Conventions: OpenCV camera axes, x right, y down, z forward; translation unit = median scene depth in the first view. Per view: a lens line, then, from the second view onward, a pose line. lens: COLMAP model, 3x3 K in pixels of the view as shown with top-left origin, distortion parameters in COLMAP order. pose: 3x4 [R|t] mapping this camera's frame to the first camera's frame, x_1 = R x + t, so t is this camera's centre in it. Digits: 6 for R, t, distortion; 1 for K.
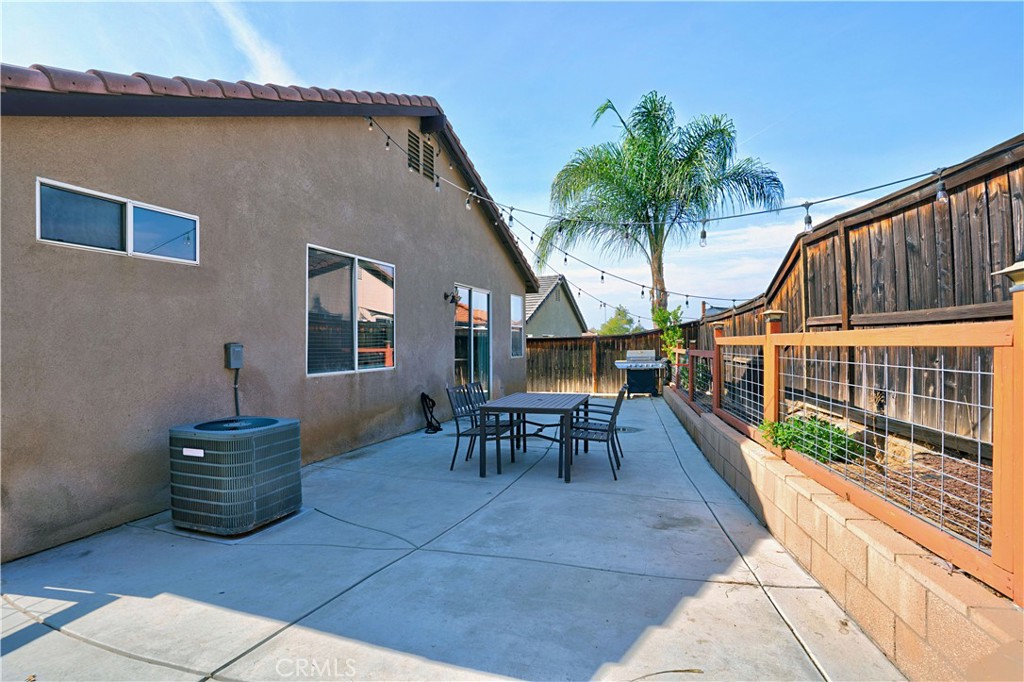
lens RADIAL K [[506.3, 0, 507.7], [0, 506.3, 341.2], [0, 0, 1]] dist [-0.087076, 0.047245]
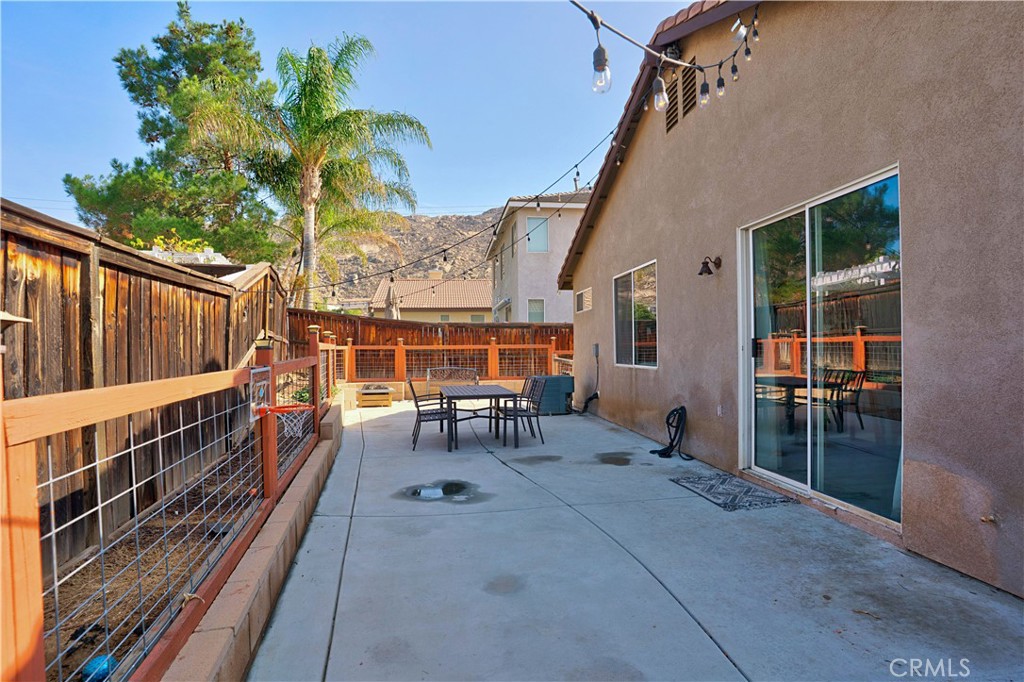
lens RADIAL K [[505.3, 0, 510.7], [0, 505.3, 346.1], [0, 0, 1]] dist [-0.070483, 0.028517]
pose [[-0.882813, 0.015684, -0.469463, 0.781022], [0.019777, 0.999797, -0.003790, 0.016537], [0.469308, -0.012630, -0.882944, 2.901882]]
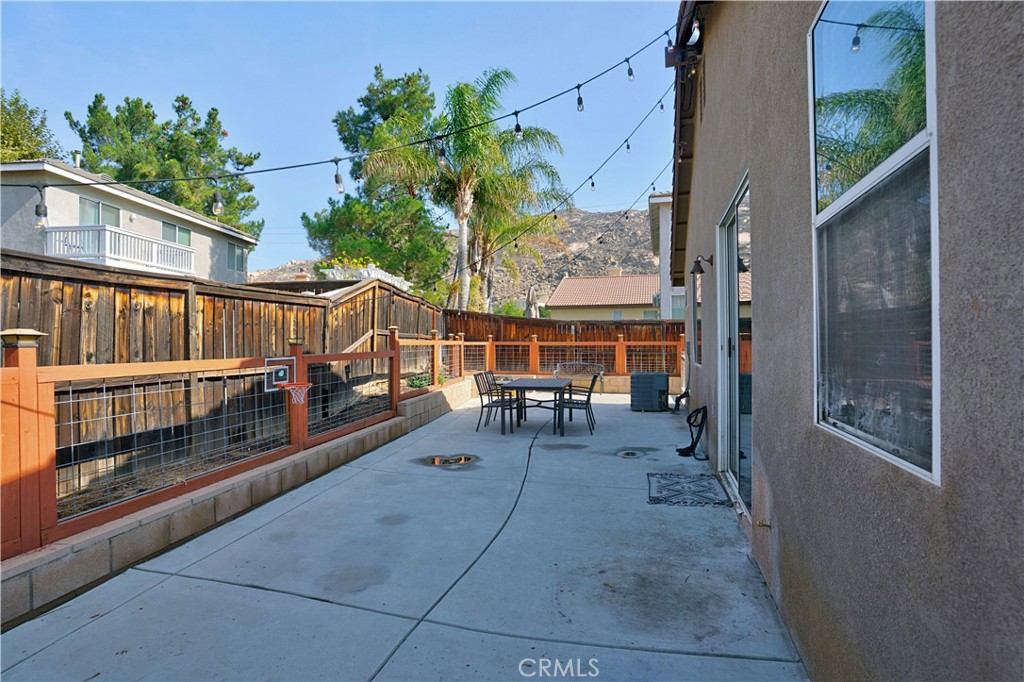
lens RADIAL K [[506.3, 0, 507.7], [0, 506.3, 341.2], [0, 0, 1]] dist [-0.087076, 0.047245]
pose [[-0.997764, 0.009205, -0.066199, 0.335398], [0.009936, 0.999893, -0.010712, 0.018783], [0.066094, -0.011346, -0.997749, 3.228675]]
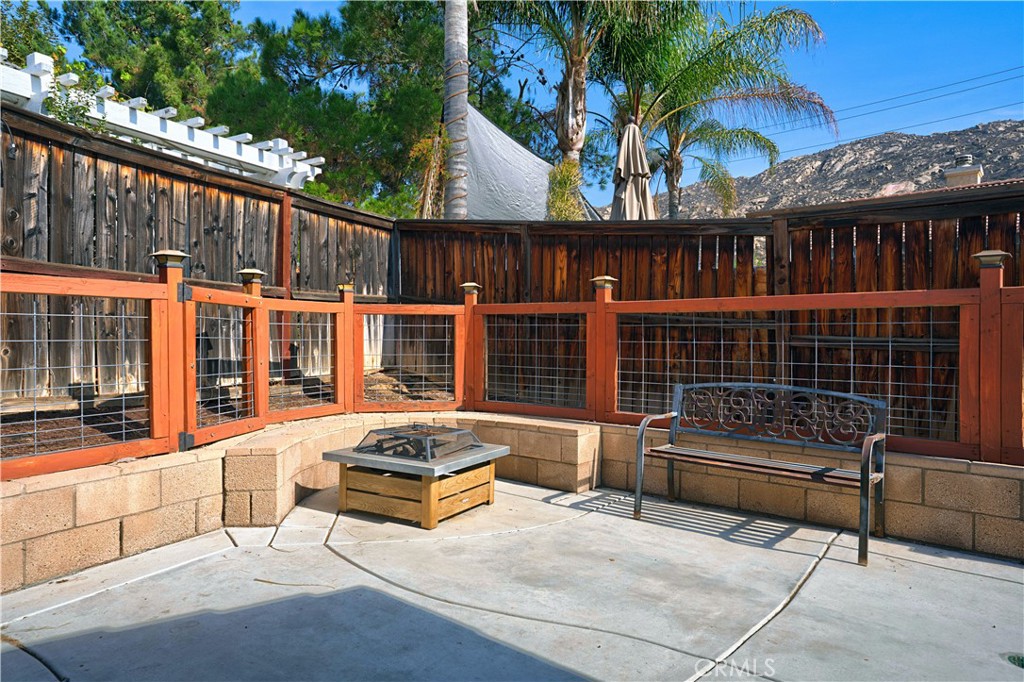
lens RADIAL K [[636.8, 0, 512.0], [0, 636.8, 341.0], [0, 0, 1]] dist [0.005342, 0.004453]
pose [[-0.943229, 0.004911, 0.332106, -0.290063], [0.004511, 0.999988, -0.001975, 0.063667], [-0.332112, -0.000365, -0.943240, 1.040737]]
